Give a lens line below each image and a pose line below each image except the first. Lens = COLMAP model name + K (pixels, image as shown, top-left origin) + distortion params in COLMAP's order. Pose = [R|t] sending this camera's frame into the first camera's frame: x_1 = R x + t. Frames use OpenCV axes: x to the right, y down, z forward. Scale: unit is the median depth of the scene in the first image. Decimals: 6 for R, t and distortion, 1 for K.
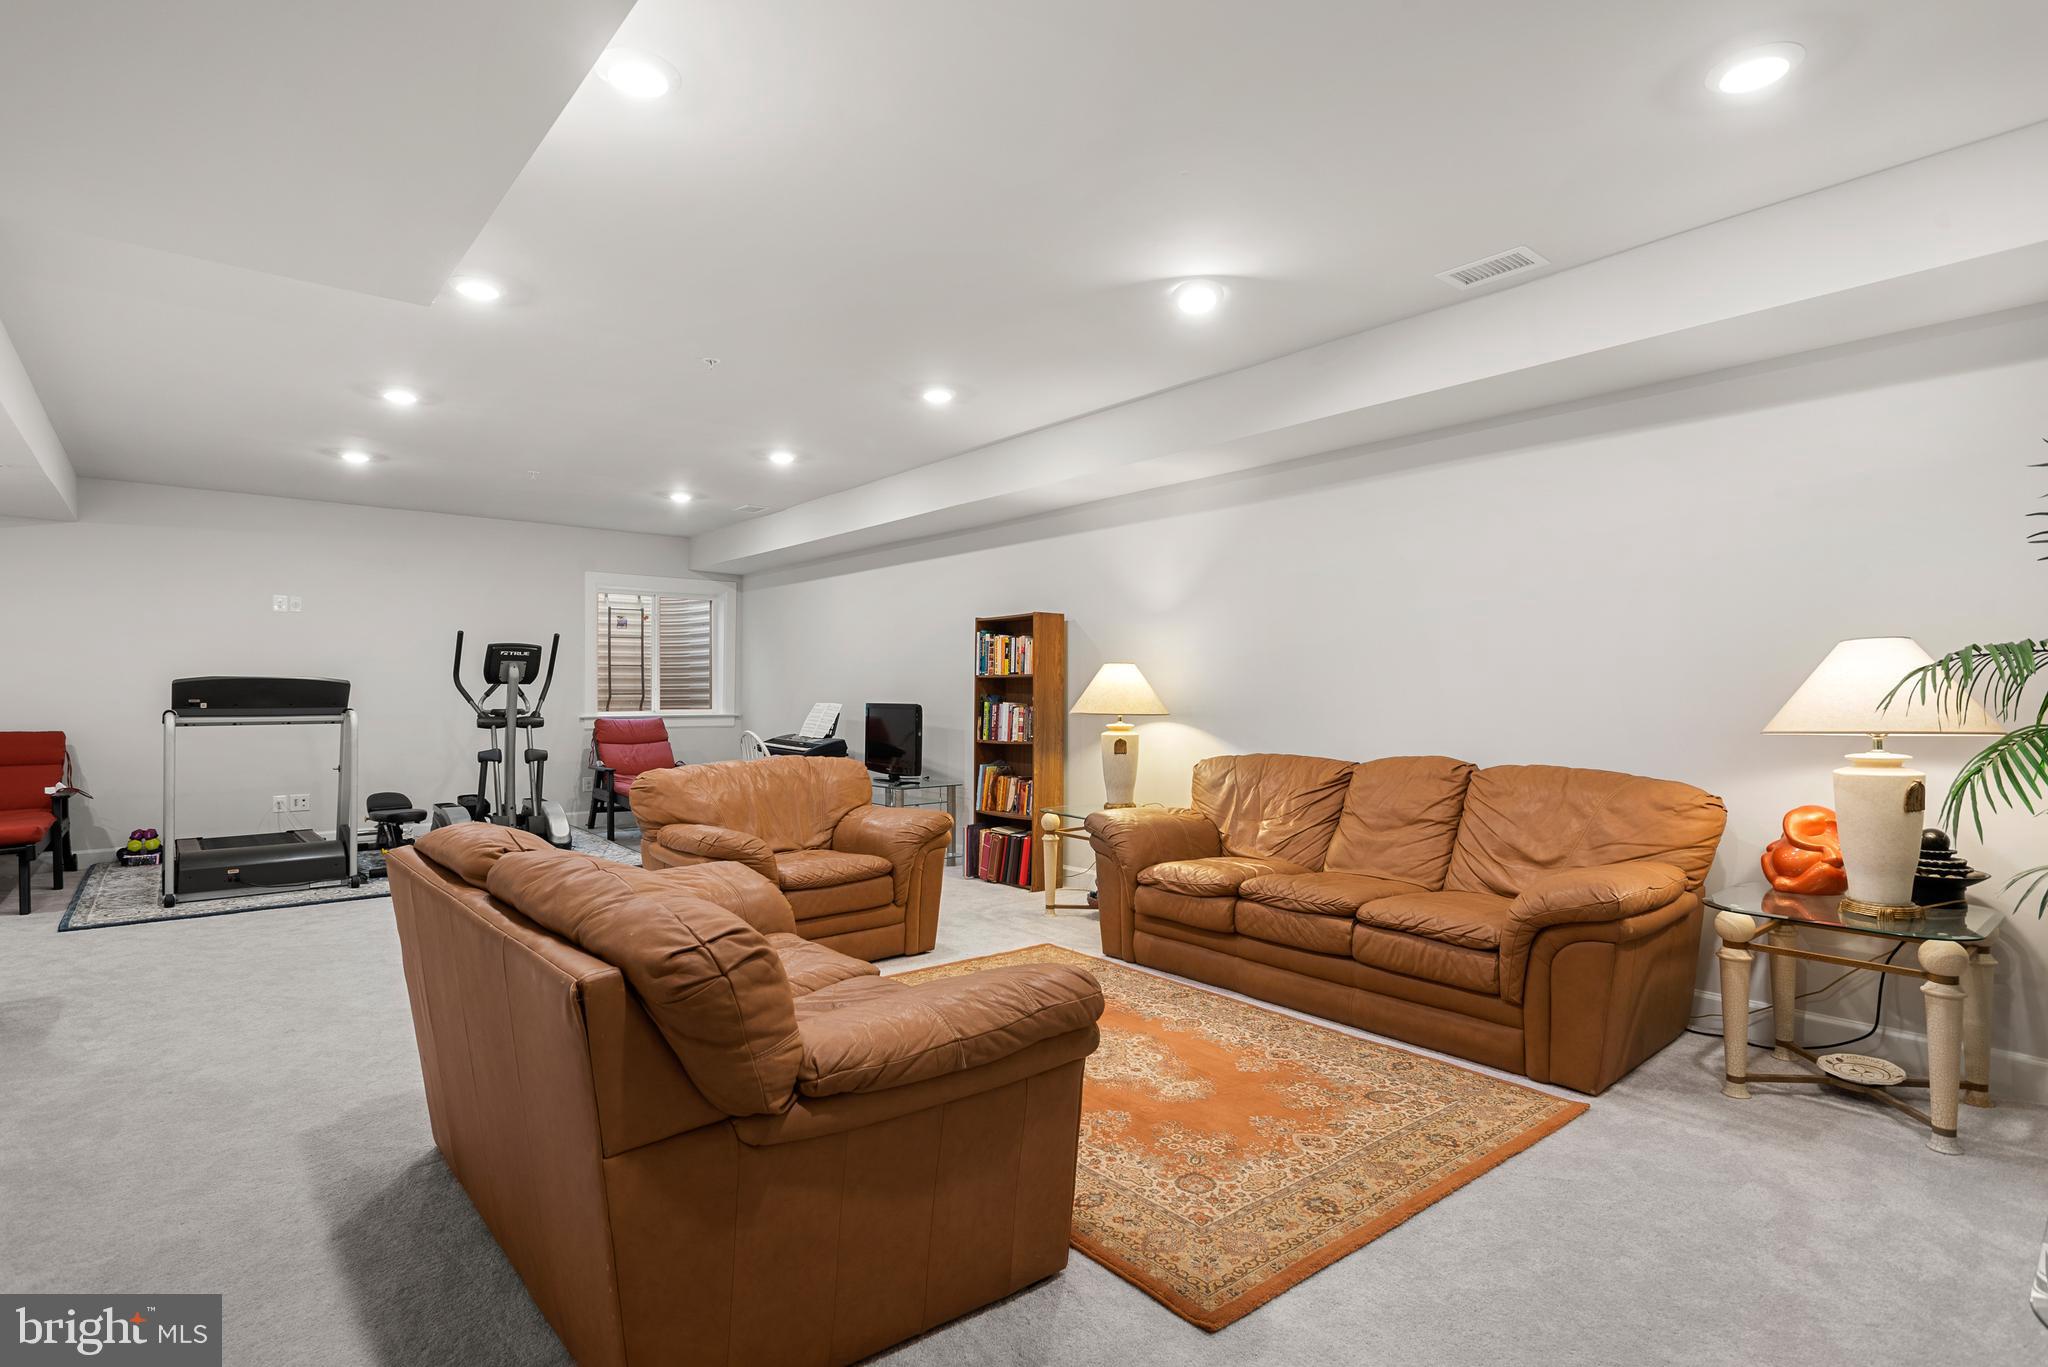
lens RADIAL K [[1047.1, 0, 1011.6], [0, 1047.1, 687.7], [0, 0, 1]] dist [0.005102, -0.000051]
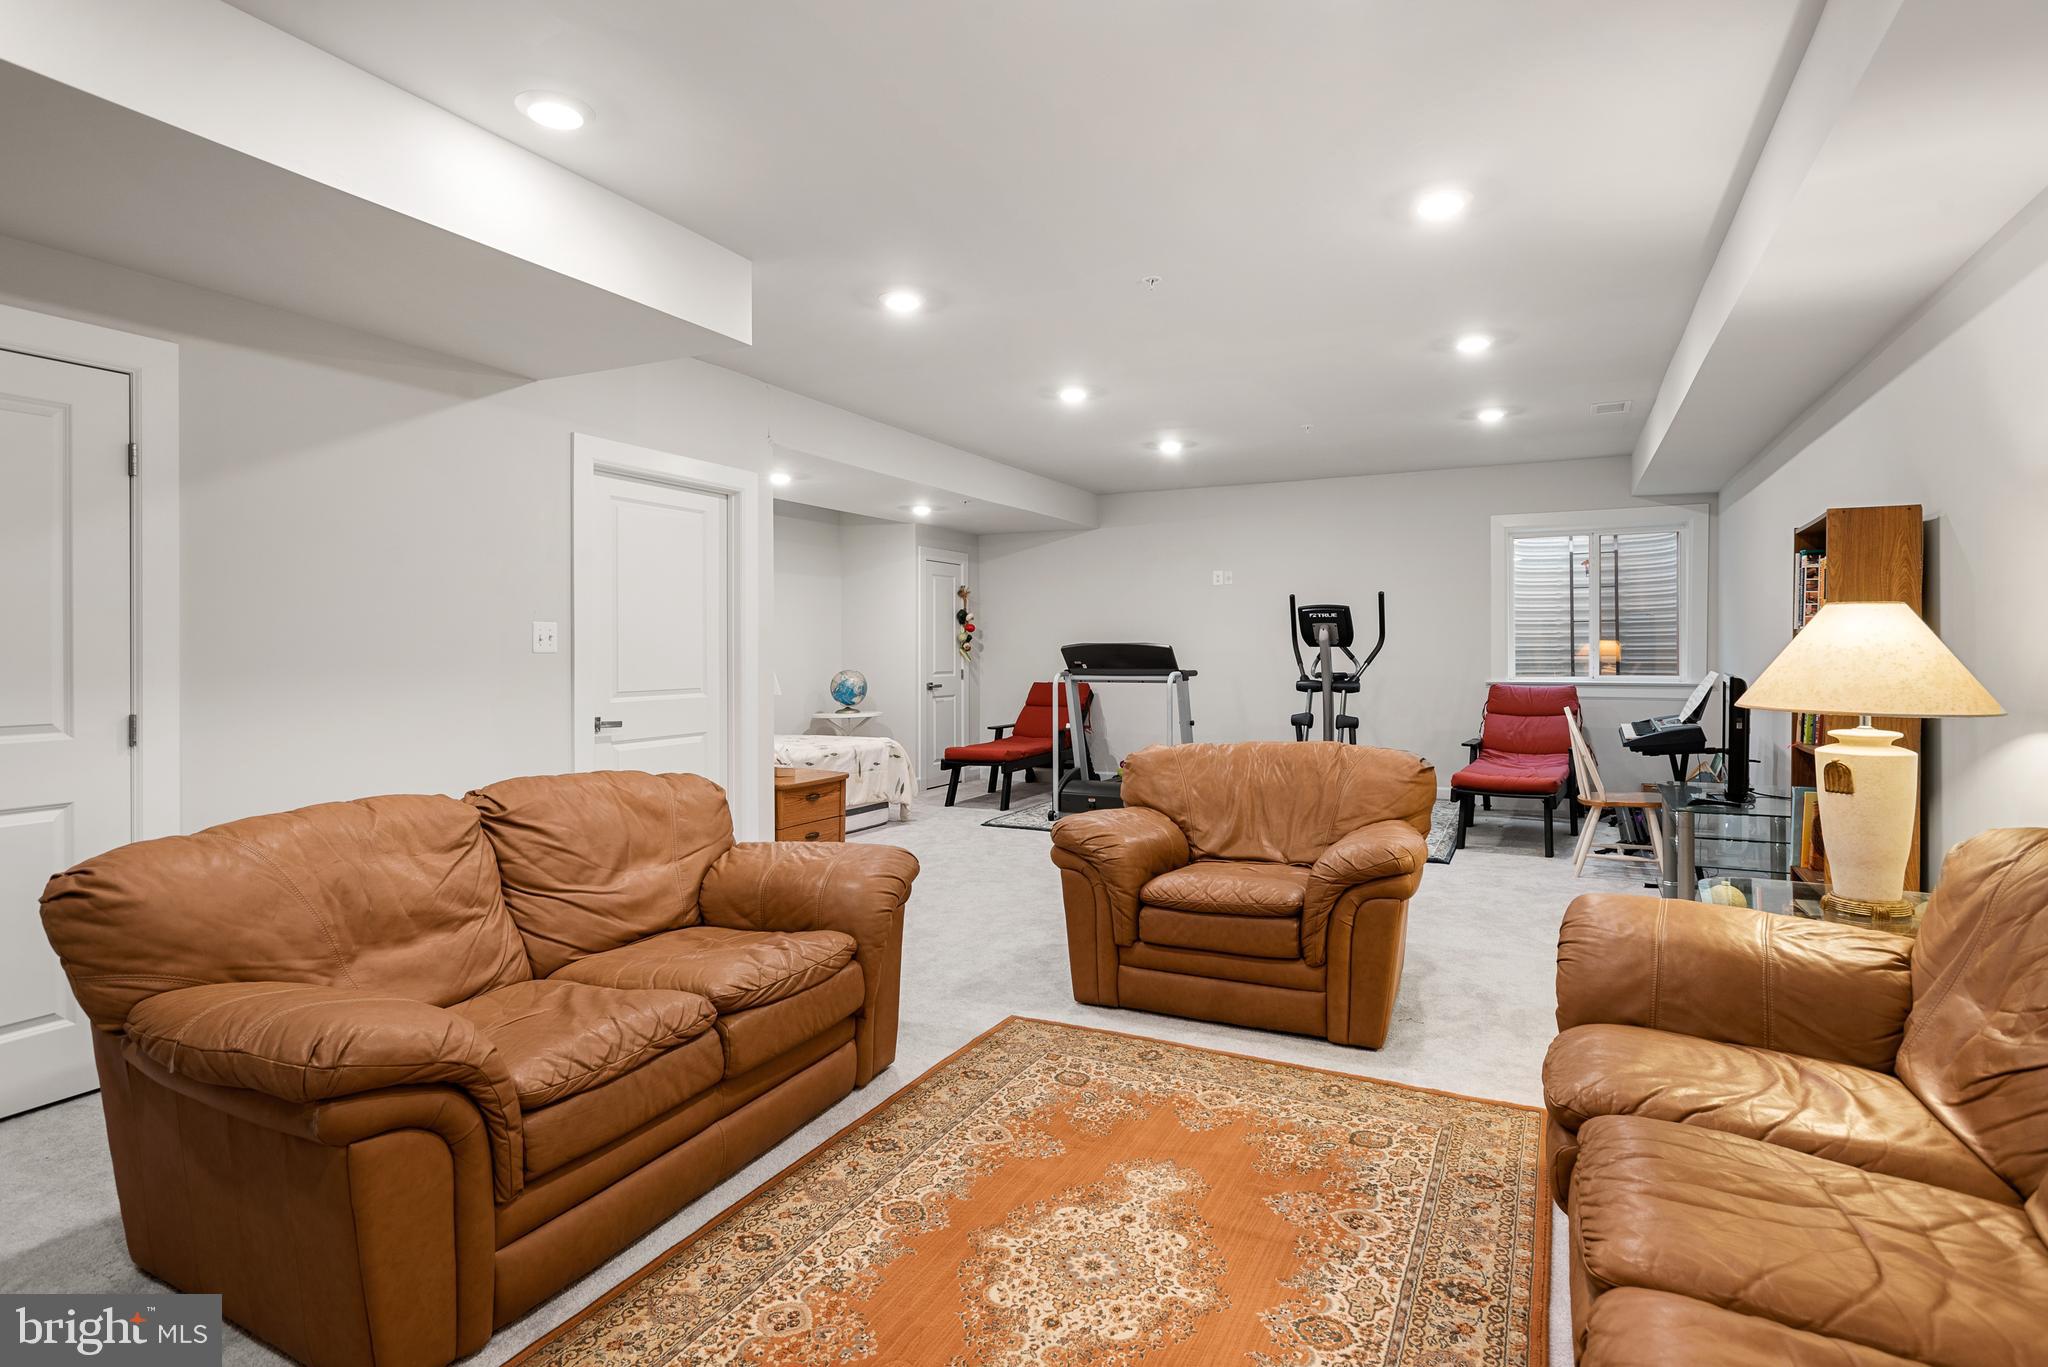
lens RADIAL K [[1047.1, 0, 1010.7], [0, 1047.1, 670.3], [0, 0, 1]] dist [0.005102, -0.000051]
pose [[0.395087, 0.016109, -0.918503, 0.298923], [0.007197, 0.999761, 0.020629, -0.003794], [0.918616, -0.014761, 0.394876, 0.355095]]
